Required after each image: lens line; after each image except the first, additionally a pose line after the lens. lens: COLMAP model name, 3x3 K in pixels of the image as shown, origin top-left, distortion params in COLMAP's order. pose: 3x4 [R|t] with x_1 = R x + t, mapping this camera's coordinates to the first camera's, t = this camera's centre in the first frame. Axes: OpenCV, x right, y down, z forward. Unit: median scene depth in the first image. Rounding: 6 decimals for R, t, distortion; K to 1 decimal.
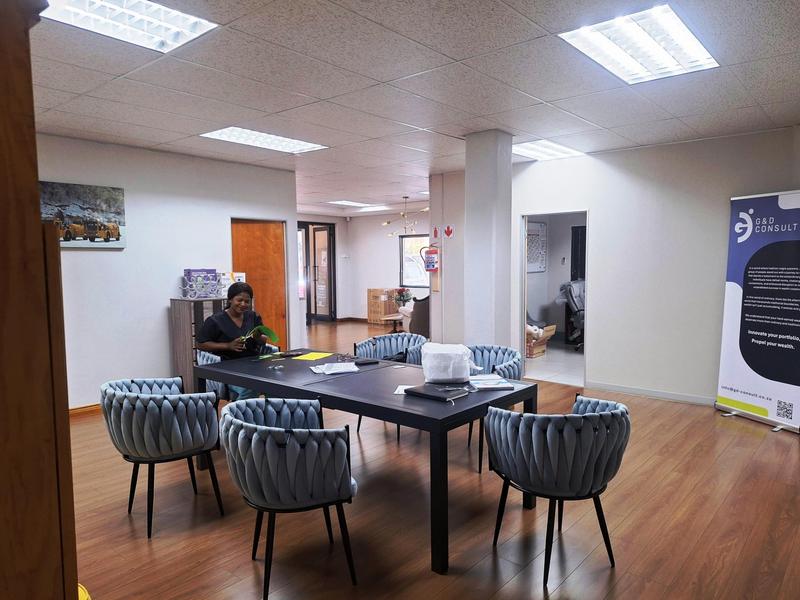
lens RADIAL K [[558.5, 0, 399.5], [0, 558.5, 303.3], [0, 0, 1]] dist [0.056124, -0.056060]
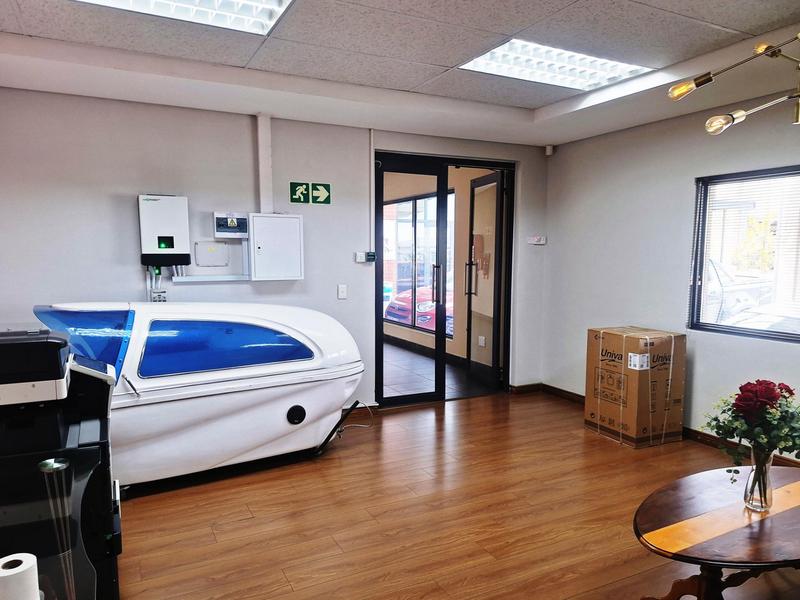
lens RADIAL K [[558.5, 0, 386.0], [0, 558.5, 310.2], [0, 0, 1]] dist [0.056124, -0.056060]
pose [[0.916487, 0.048890, -0.397067, -0.031325], [-0.037903, 0.998652, 0.035474, -0.043244], [0.398266, -0.017462, 0.917104, 0.573876]]
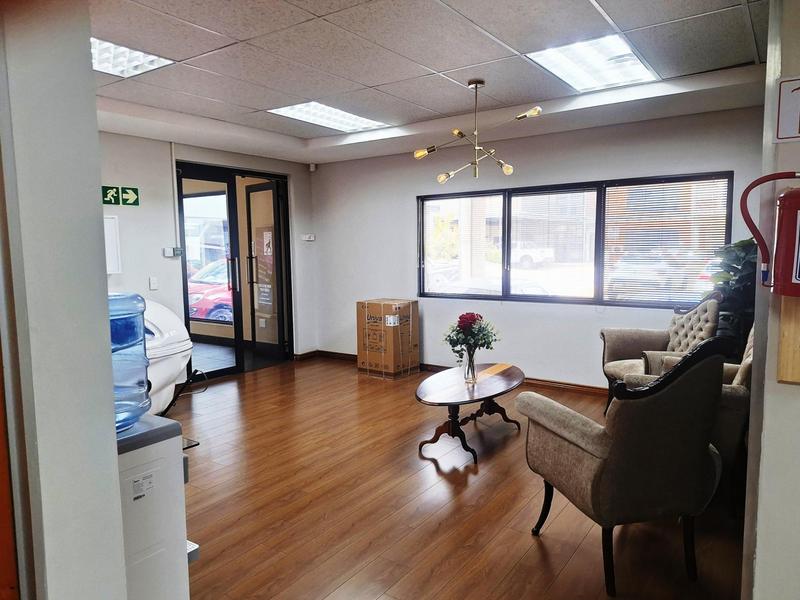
lens RADIAL K [[558.5, 0, 401.1], [0, 558.5, 300.2], [0, 0, 1]] dist [0.056124, -0.056060]
pose [[0.994880, -0.015855, 0.099815, -0.063775], [0.013958, 0.999709, 0.019672, -0.034341], [-0.100098, -0.018178, 0.994812, 0.463629]]
